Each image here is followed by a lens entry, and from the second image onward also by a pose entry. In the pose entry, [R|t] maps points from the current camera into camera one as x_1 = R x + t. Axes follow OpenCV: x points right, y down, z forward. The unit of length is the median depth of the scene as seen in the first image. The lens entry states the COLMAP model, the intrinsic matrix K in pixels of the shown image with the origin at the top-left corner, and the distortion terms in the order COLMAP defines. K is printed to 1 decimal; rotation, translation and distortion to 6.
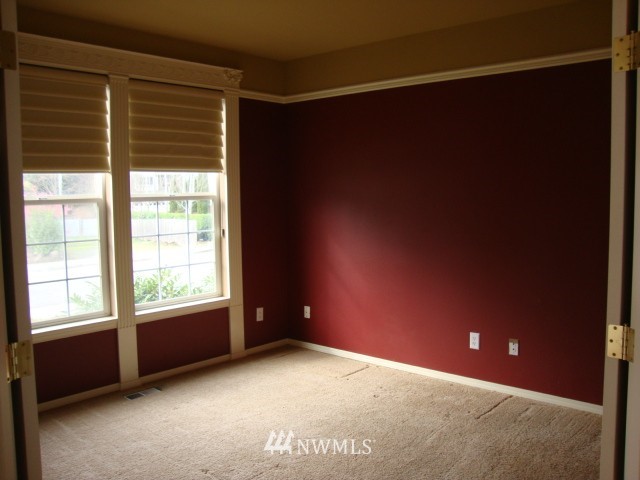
lens RADIAL K [[568.6, 0, 322.7], [0, 568.6, 241.0], [0, 0, 1]] dist [-0.183083, 0.166982]
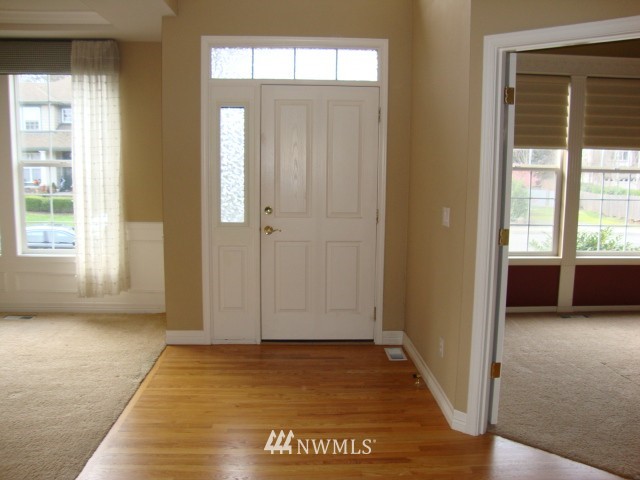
lens RADIAL K [[568.6, 0, 322.7], [0, 568.6, 241.0], [0, 0, 1]] dist [-0.183083, 0.166982]
pose [[0.696663, 0.112380, -0.708542, 0.170170], [-0.077418, 0.993664, 0.081482, 0.033836], [0.713209, -0.001911, 0.700949, -0.351134]]
